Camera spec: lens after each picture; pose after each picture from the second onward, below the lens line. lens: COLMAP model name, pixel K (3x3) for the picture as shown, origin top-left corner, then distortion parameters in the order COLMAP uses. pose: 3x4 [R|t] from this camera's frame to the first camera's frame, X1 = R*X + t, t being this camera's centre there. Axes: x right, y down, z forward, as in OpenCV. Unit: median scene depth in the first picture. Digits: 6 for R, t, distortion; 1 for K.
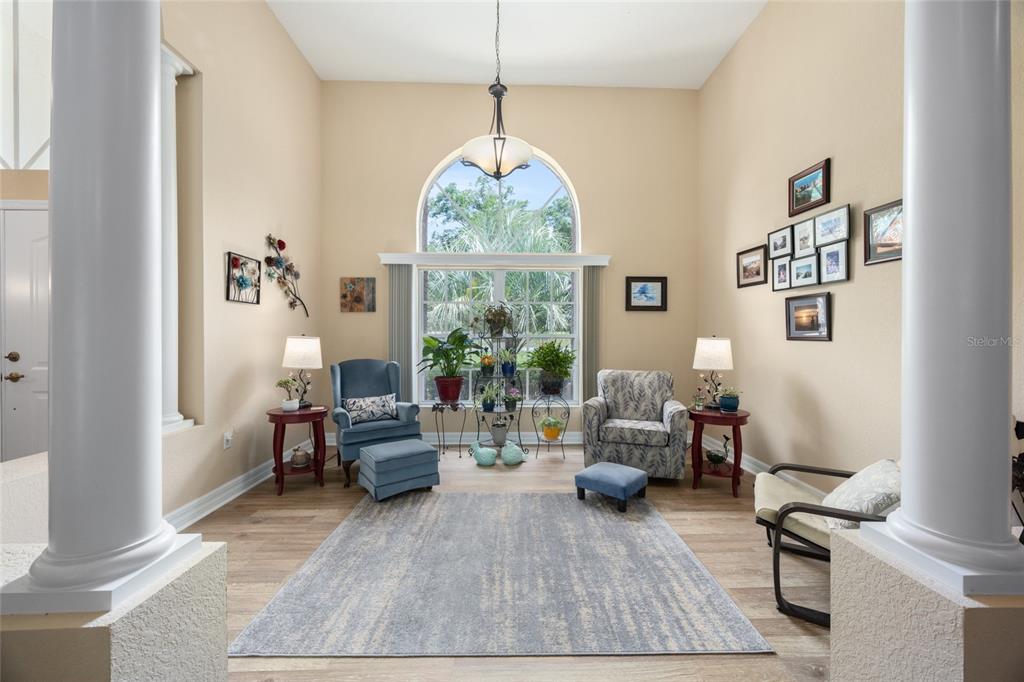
lens RADIAL K [[390.8, 0, 518.1], [0, 390.8, 339.3], [0, 0, 1]] dist [-0.000851, -0.000039]
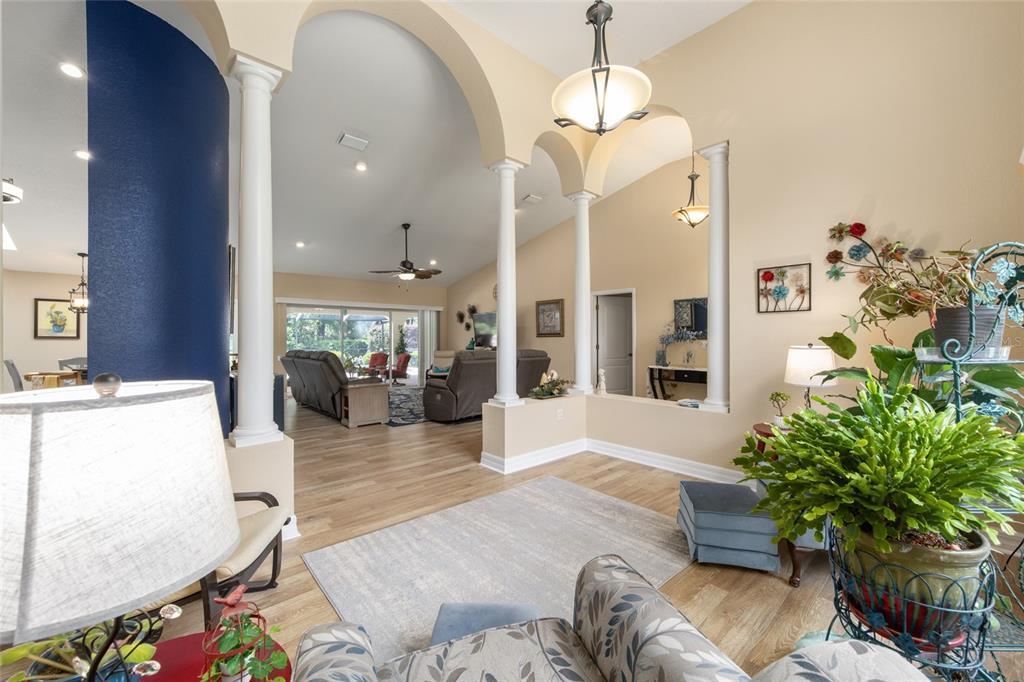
lens RADIAL K [[408.7, 0, 511.7], [0, 408.7, 337.3], [0, 0, 1]] dist [-0.001591, -0.000036]
pose [[-0.761003, -0.002083, -0.648744, 0.428219], [0.000257, 0.999994, -0.003511, -0.019192], [0.648748, -0.002839, -0.760998, 1.102101]]
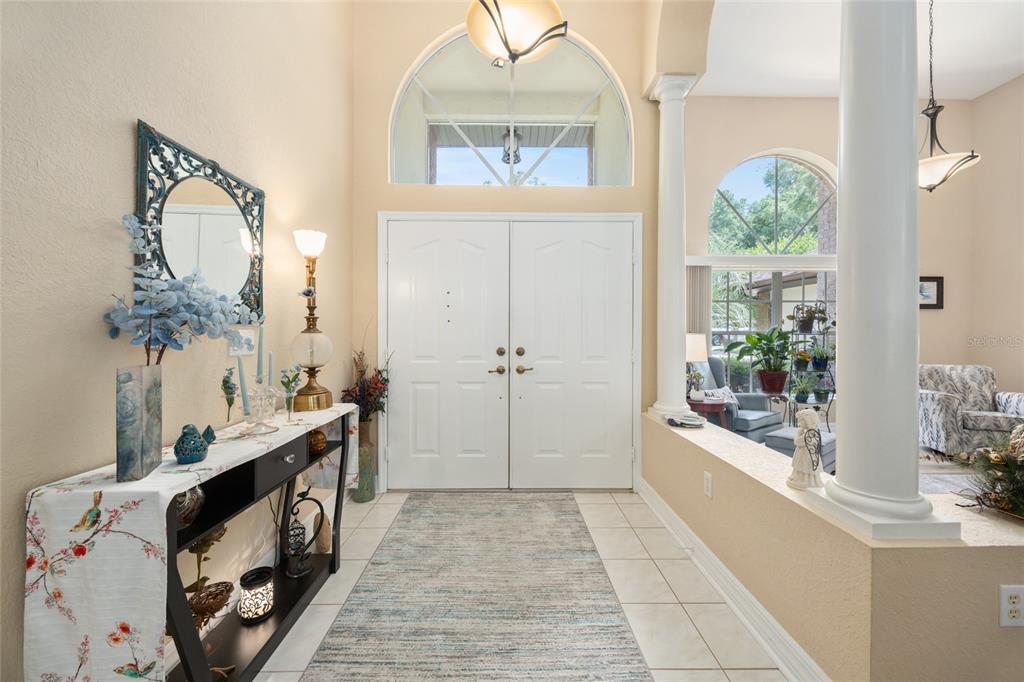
lens RADIAL K [[389.3, 0, 513.5], [0, 389.3, 335.7], [0, 0, 1]] dist [-0.000423, -0.000181]
pose [[0.999803, -0.001953, -0.019738, -0.905809], [0.001954, 0.999998, 0.000080, -0.001890], [0.019738, -0.000119, 0.999805, -0.094637]]
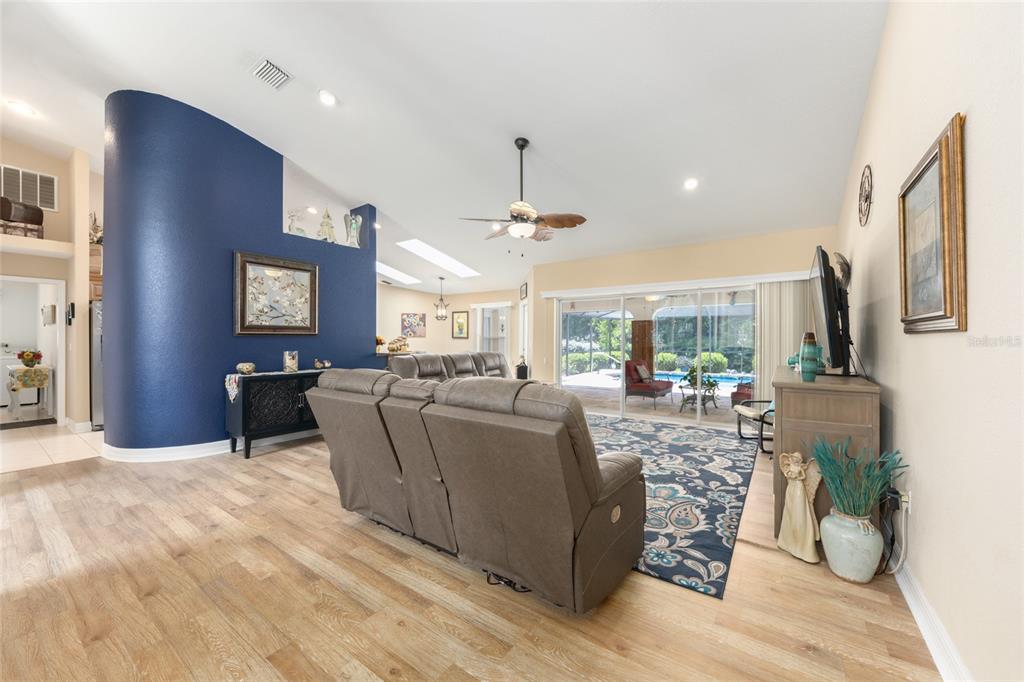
lens RADIAL K [[385.9, 0, 513.8], [0, 385.9, 338.9], [0, 0, 1]] dist [-0.001757, -0.000036]
pose [[-0.797700, -0.002372, 0.603050, -1.088350], [-0.001433, 0.999997, 0.002038, -0.022150], [-0.603053, 0.000761, -0.797701, 0.148884]]
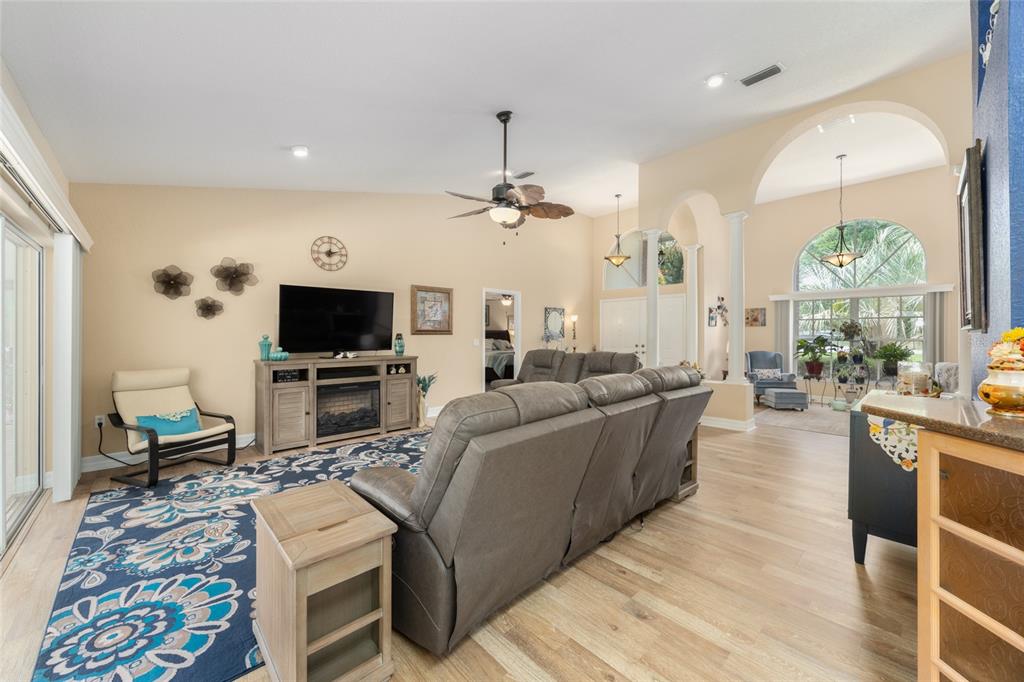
lens RADIAL K [[389.3, 0, 513.5], [0, 389.3, 335.7], [0, 0, 1]] dist [-0.000423, -0.000181]
pose [[0.662907, -0.000503, -0.748702, 0.266742], [-0.001236, 0.999998, -0.001766, -0.022158], [0.748701, 0.002096, 0.662905, -1.331140]]
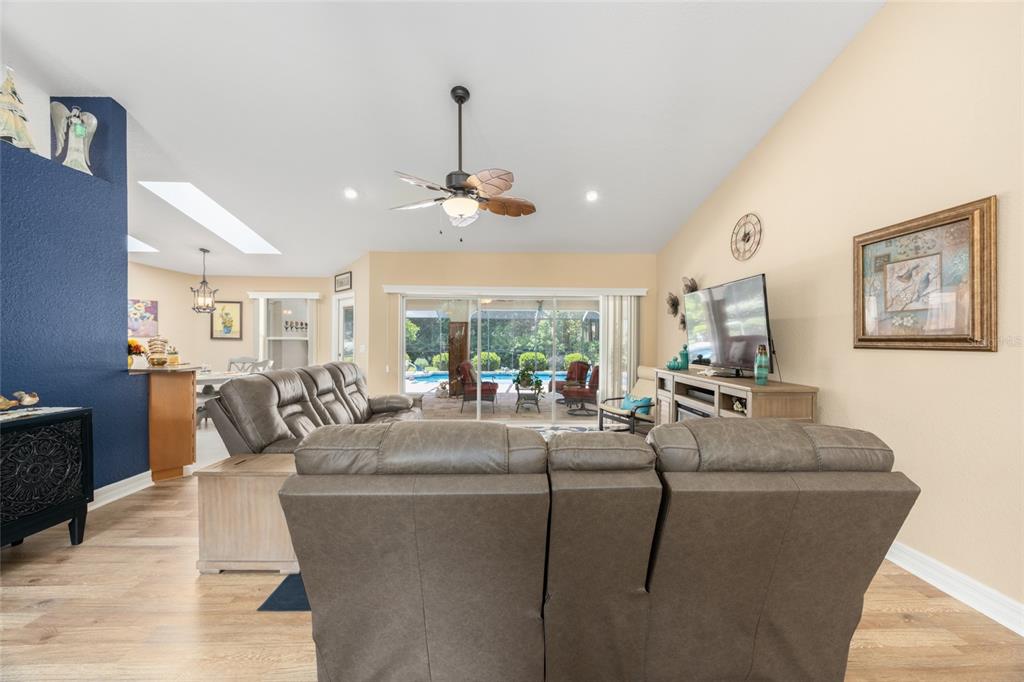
lens RADIAL K [[388.6, 0, 515.5], [0, 388.6, 341.9], [0, 0, 1]] dist [-0.002187, 0.000069]
pose [[-0.999953, -0.009679, 0.000379, -0.582546], [-0.009675, 0.999897, 0.010612, -0.042531], [-0.000481, 0.010608, -0.999944, 0.119021]]
